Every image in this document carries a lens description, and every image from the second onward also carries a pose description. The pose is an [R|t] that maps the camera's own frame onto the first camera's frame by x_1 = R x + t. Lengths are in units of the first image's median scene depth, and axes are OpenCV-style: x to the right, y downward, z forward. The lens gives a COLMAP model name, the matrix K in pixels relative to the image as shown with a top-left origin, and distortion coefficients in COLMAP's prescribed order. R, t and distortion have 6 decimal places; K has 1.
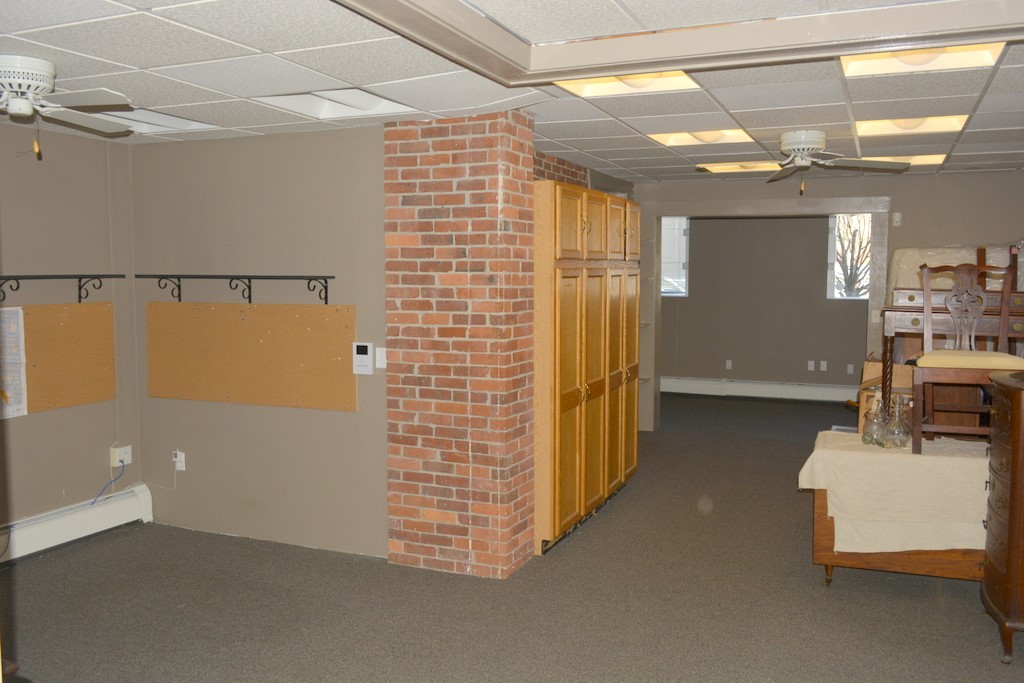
lens RADIAL K [[847.5, 0, 536.4], [0, 847.5, 339.0], [0, 0, 1]] dist [-0.020539, 0.003403]
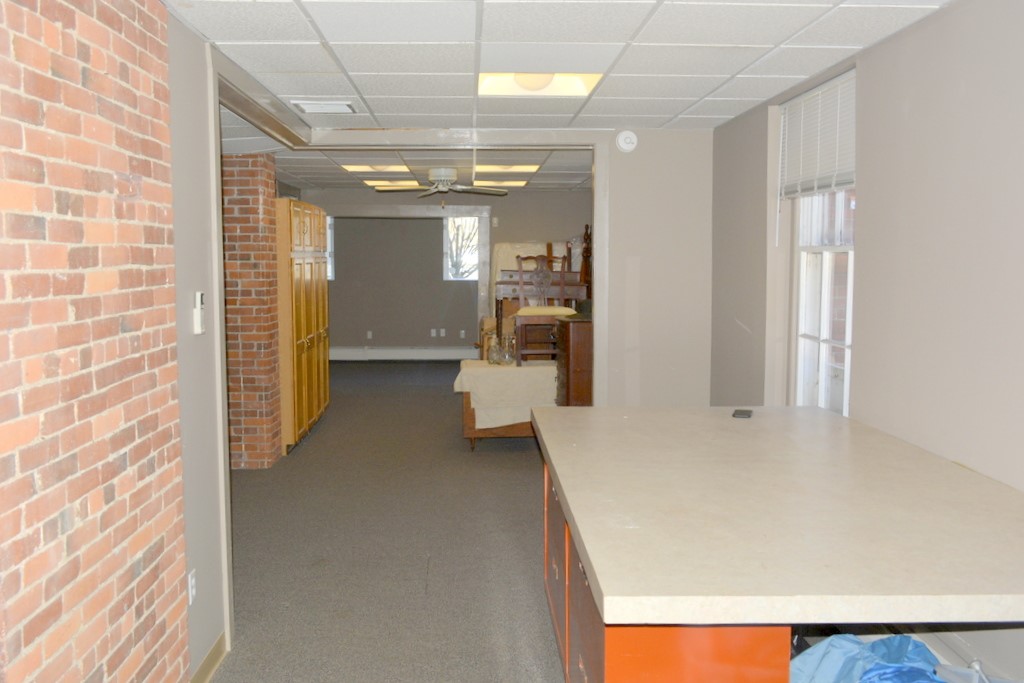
lens RADIAL K [[847.5, 0, 511.2], [0, 847.5, 339.9], [0, 0, 1]] dist [-0.020539, 0.003403]
pose [[0.905889, -0.040519, 0.421573, -0.267813], [0.033470, 0.999149, 0.024110, 0.037502], [-0.422191, -0.007731, 0.906474, -0.516009]]
